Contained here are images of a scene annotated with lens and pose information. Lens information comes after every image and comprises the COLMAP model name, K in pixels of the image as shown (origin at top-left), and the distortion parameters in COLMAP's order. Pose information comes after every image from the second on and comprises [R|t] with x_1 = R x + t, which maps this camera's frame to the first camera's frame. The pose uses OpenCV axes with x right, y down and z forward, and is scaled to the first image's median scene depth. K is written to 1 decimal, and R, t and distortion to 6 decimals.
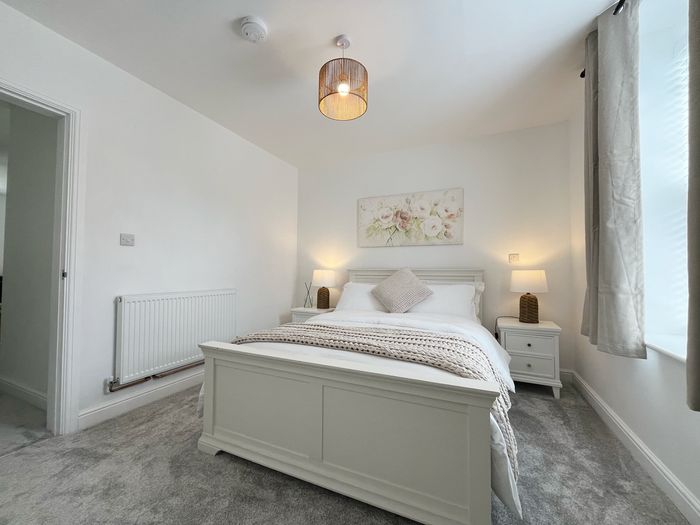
lens RADIAL K [[282.4, 0, 349.8], [0, 282.4, 265.1], [0, 0, 1]] dist [-0.001547, -0.000642]
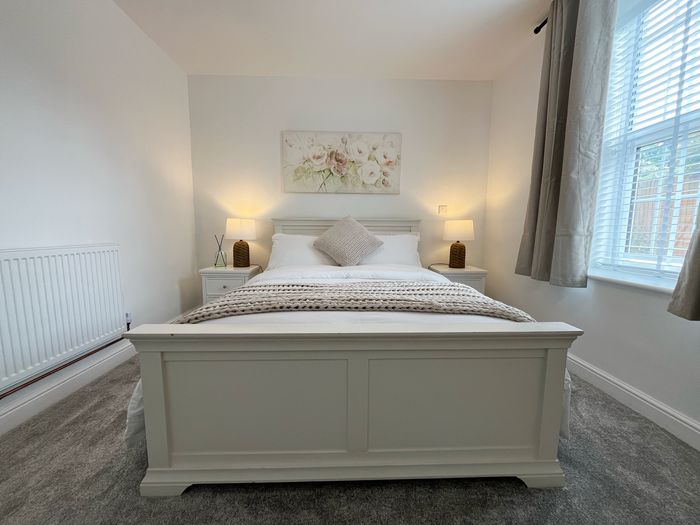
lens RADIAL K [[282.4, 0, 350.8], [0, 282.4, 264.1], [0, 0, 1]] dist [-0.001547, -0.000642]
pose [[0.896675, -0.052108, 0.439612, -0.371200], [-0.012459, 0.989685, 0.142720, 0.056102], [-0.442514, -0.133451, 0.886776, 0.316992]]
